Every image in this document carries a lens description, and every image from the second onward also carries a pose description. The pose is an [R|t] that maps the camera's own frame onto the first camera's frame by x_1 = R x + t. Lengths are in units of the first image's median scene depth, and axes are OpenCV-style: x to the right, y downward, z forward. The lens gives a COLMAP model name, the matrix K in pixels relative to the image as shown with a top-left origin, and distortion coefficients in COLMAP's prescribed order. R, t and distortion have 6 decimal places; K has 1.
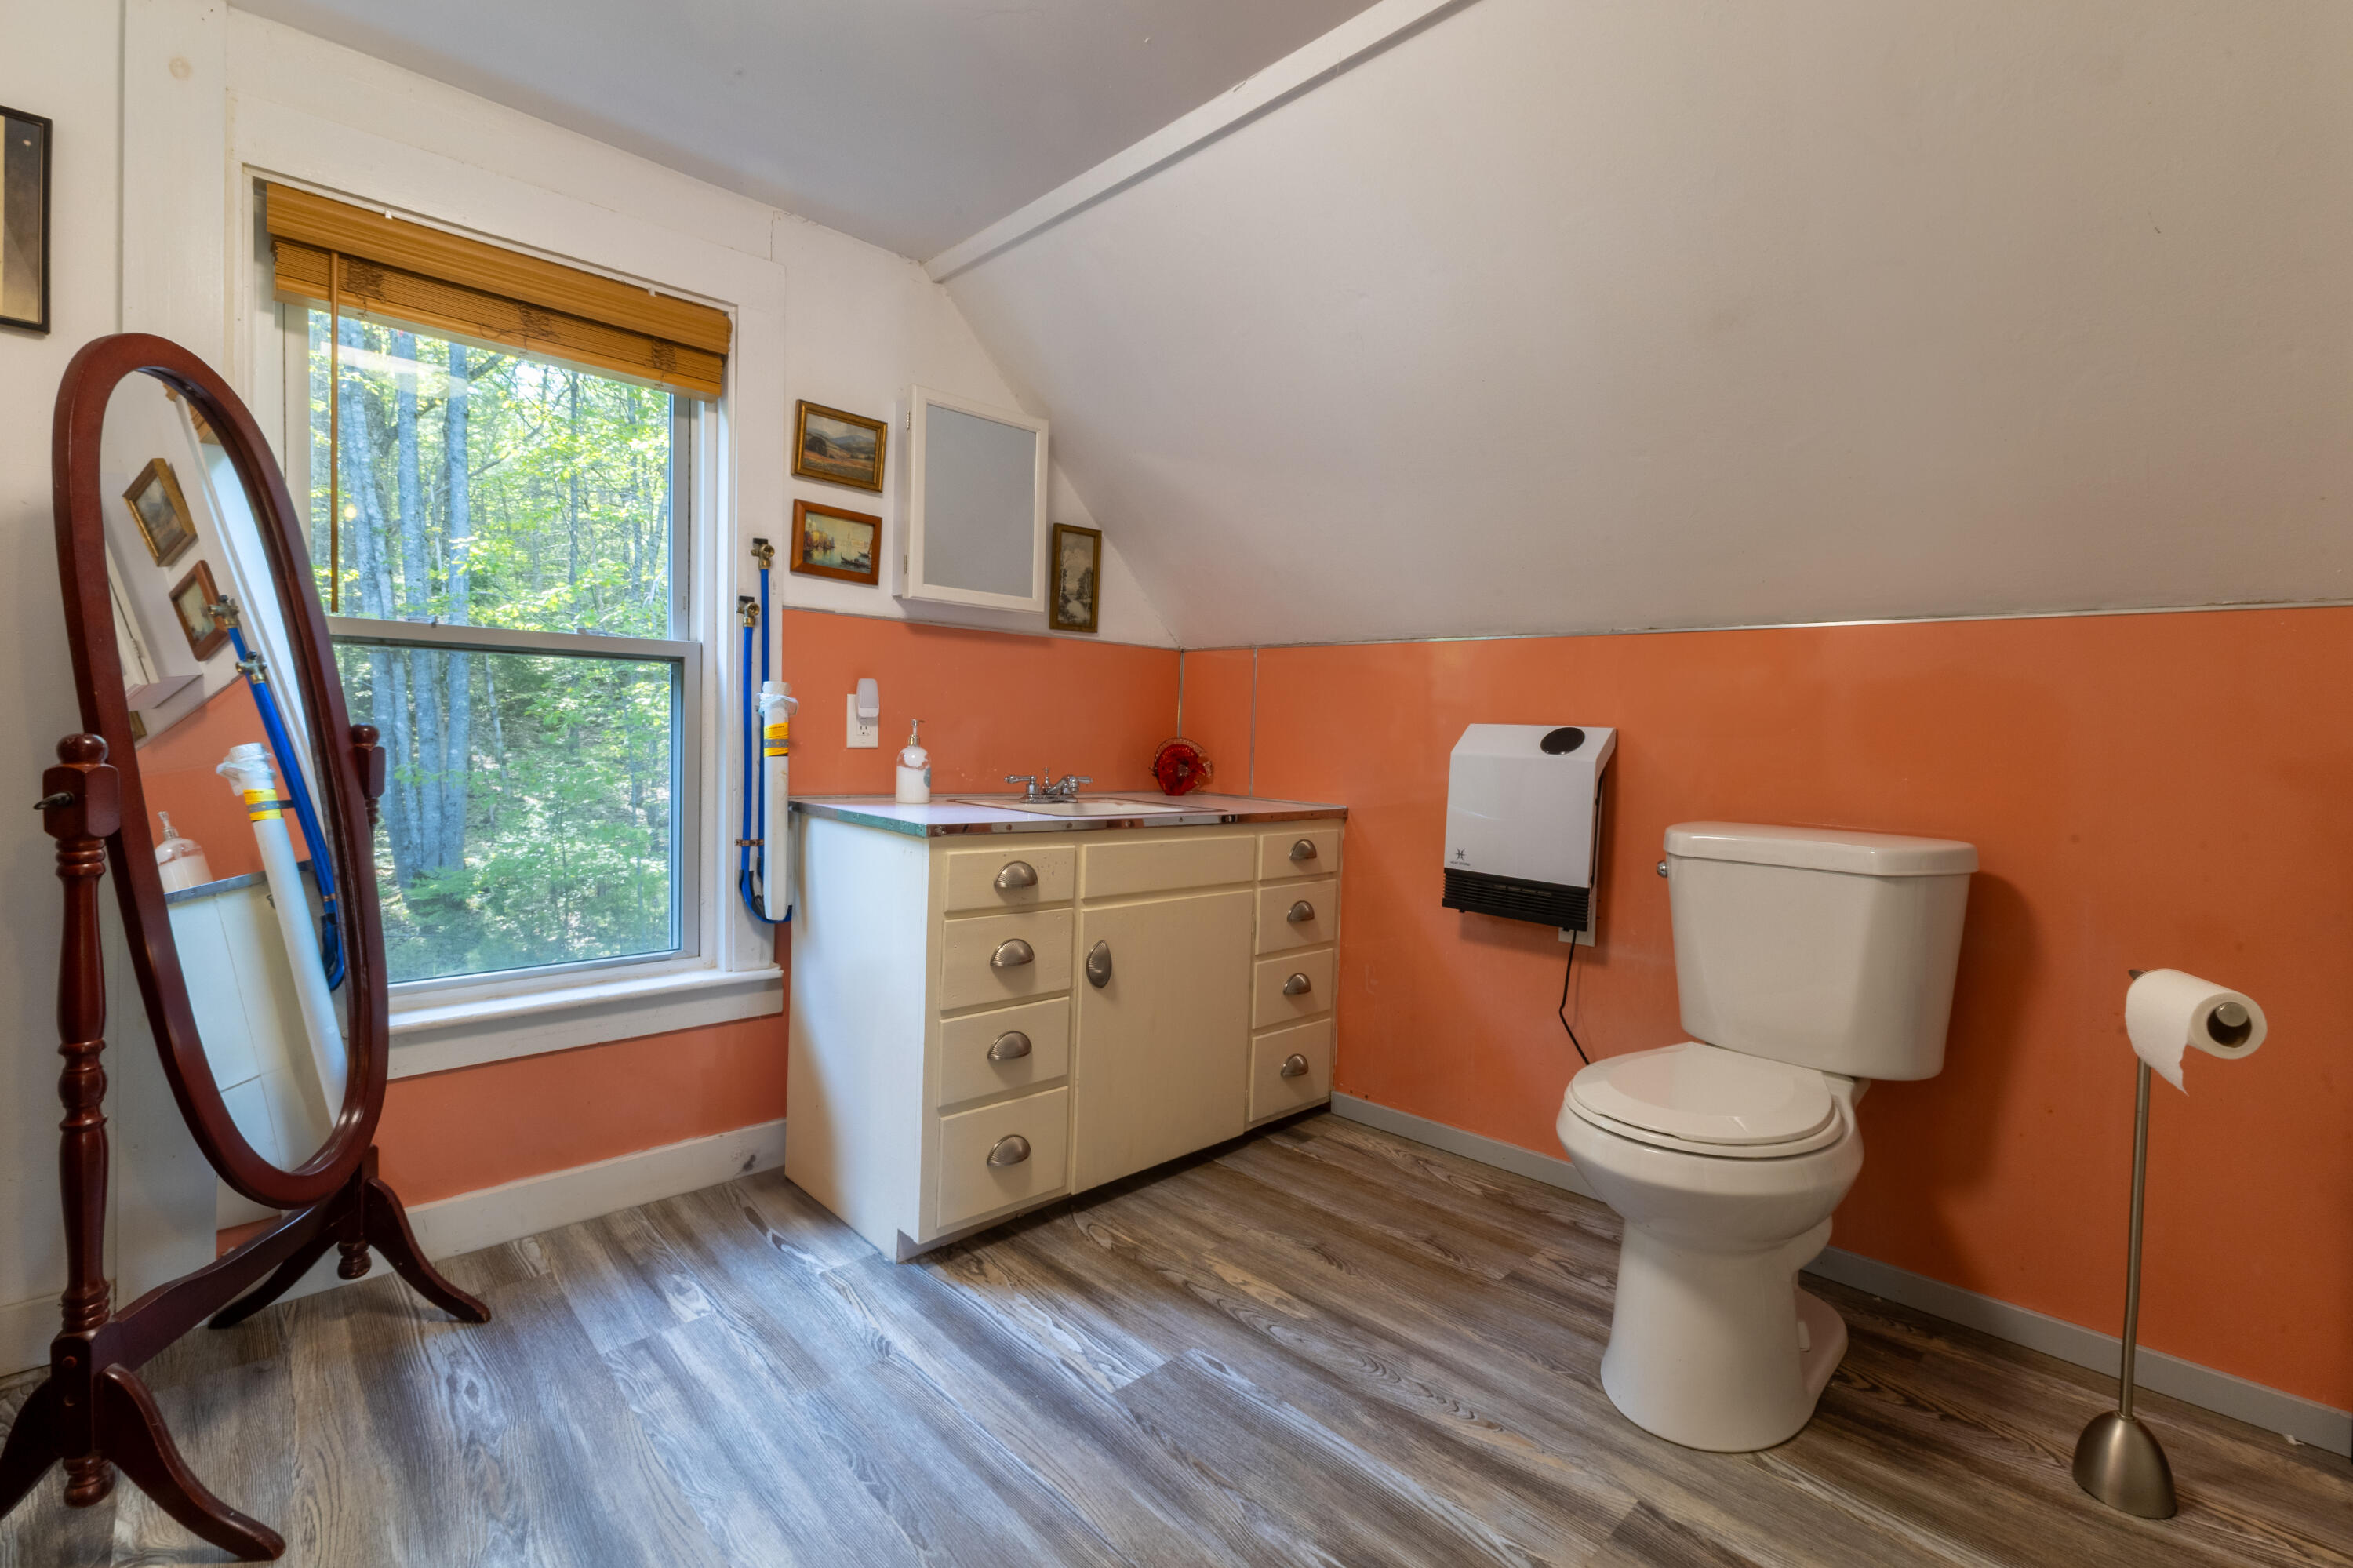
lens RADIAL K [[1070.7, 0, 1124.1], [0, 1070.7, 758.8], [0, 0, 1]] dist [0.011052, -0.002308]
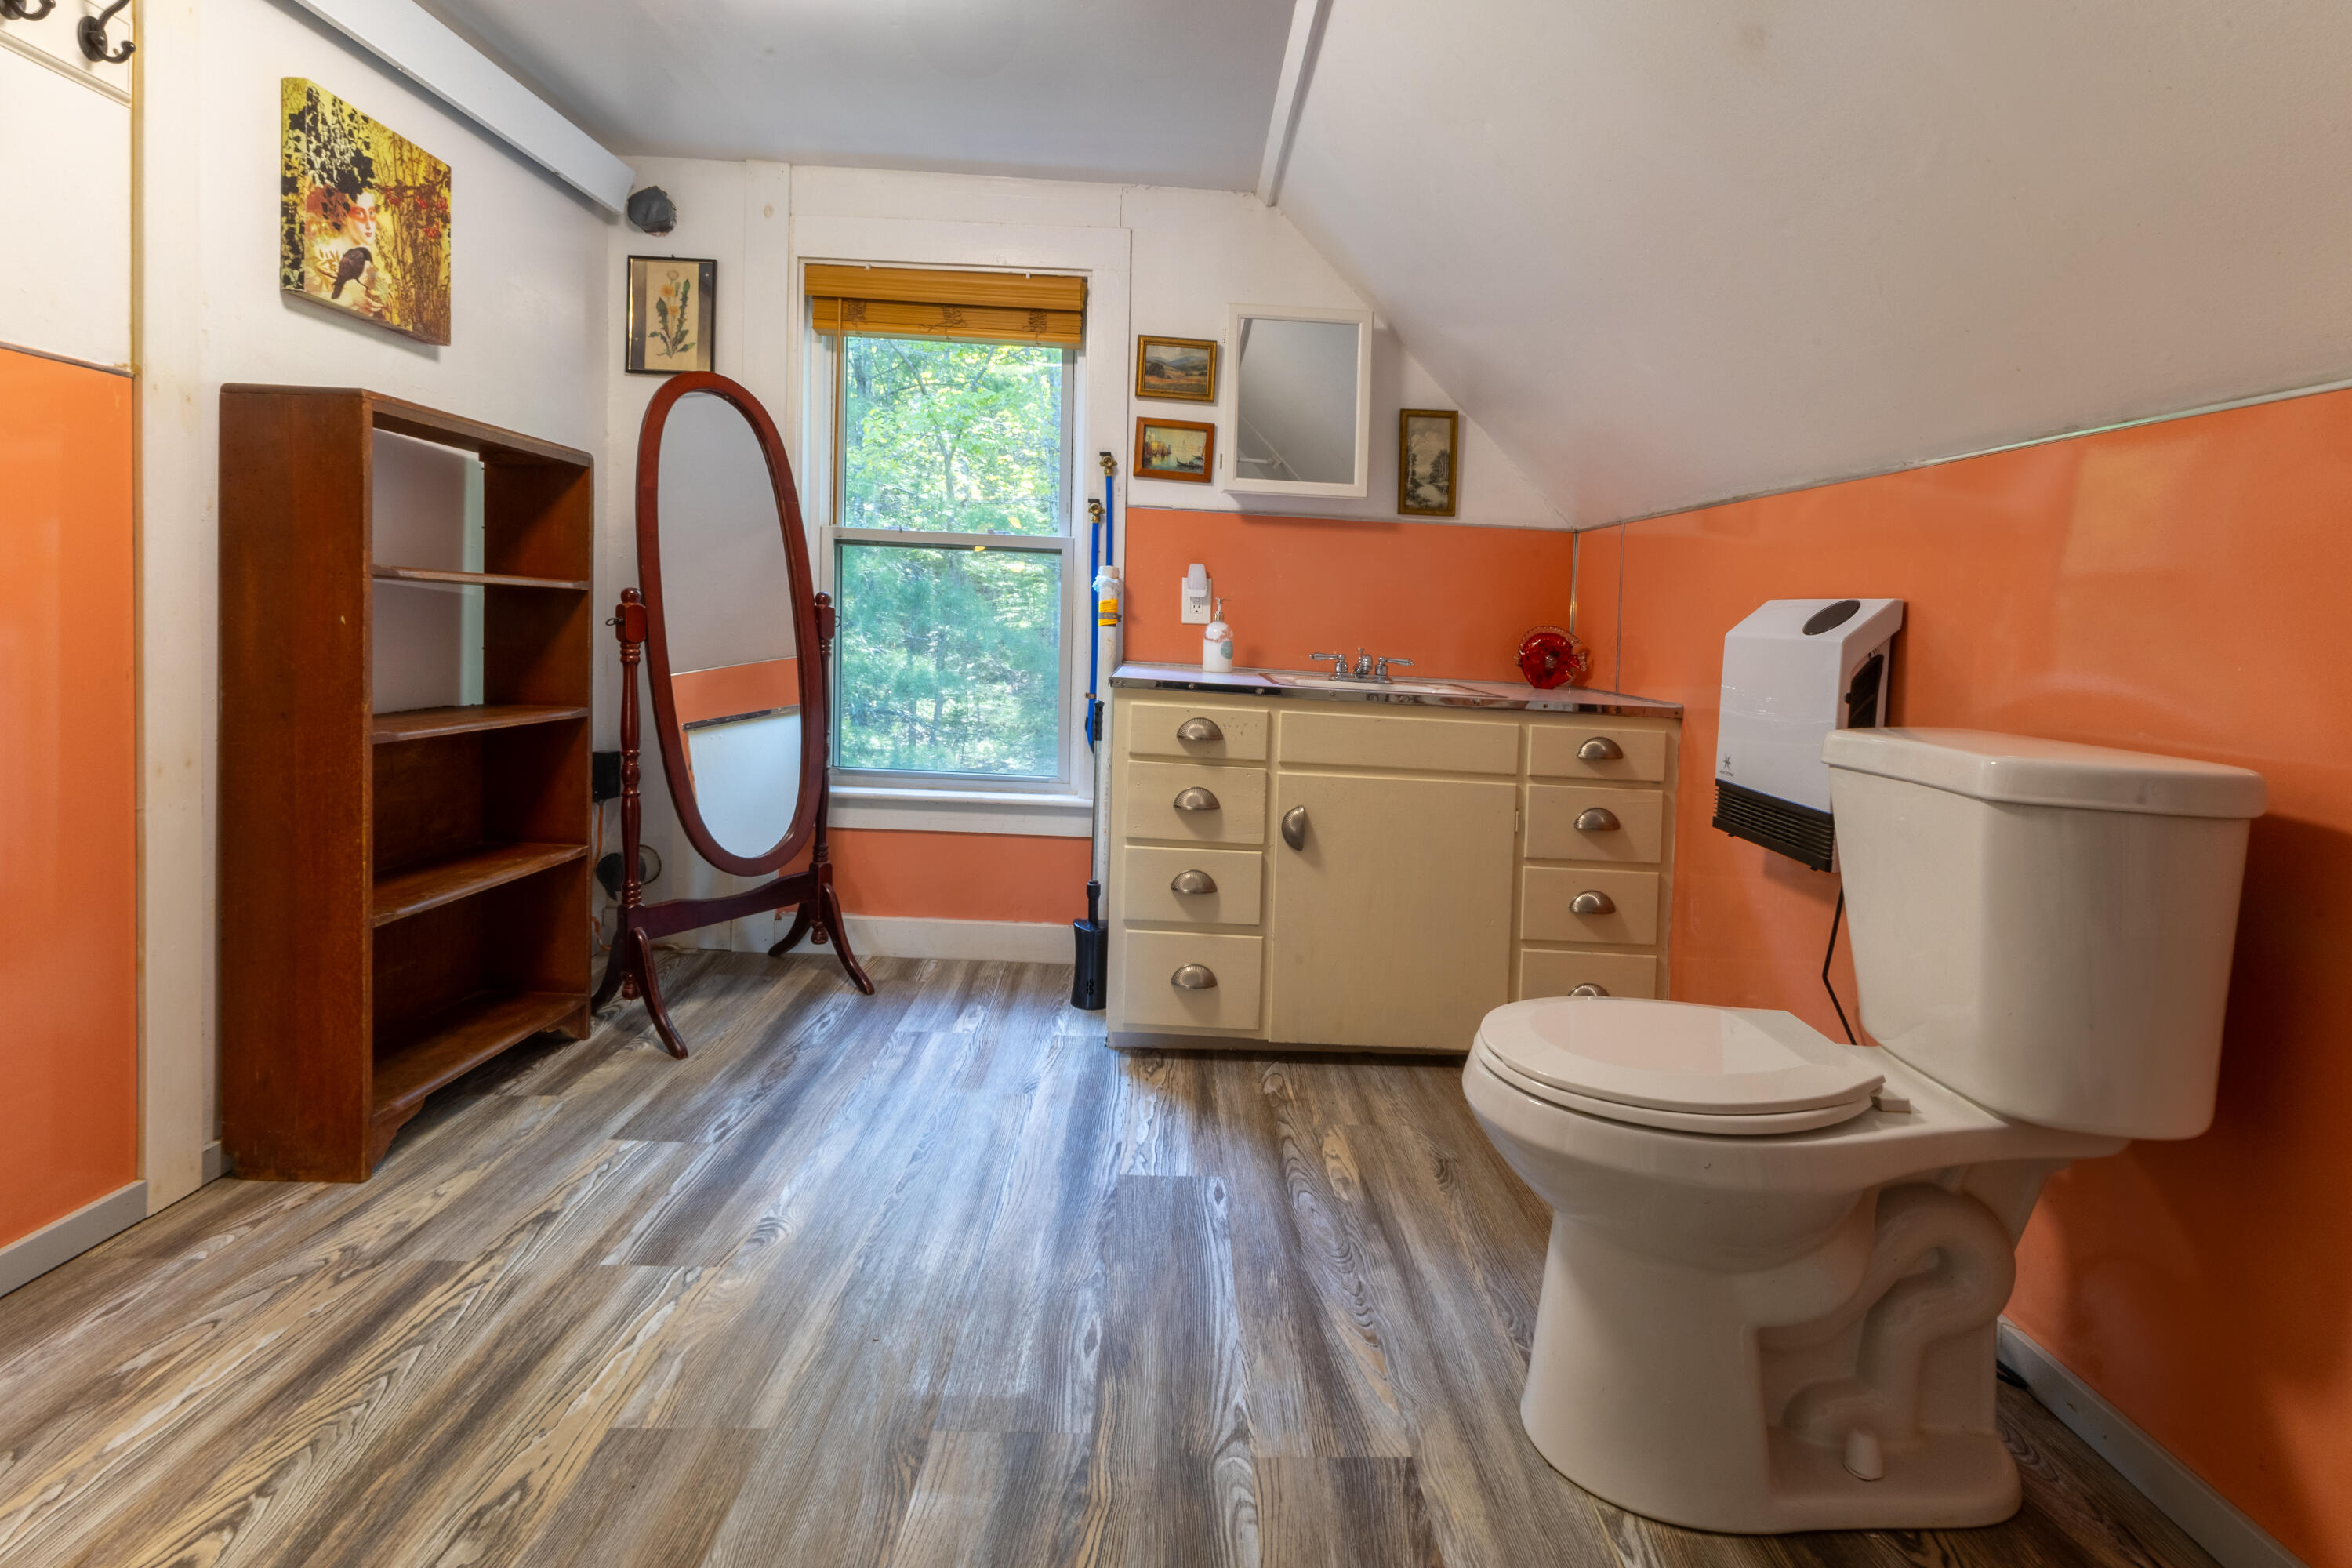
lens RADIAL K [[1070.2, 0, 1145.0], [0, 1070.2, 661.8], [0, 0, 1]] dist [0.011052, -0.002308]
pose [[0.737380, 0.034737, -0.674584, 0.584882], [-0.047120, 0.998889, -0.000070, 0.038852], [0.673832, 0.031838, 0.738198, 0.129334]]
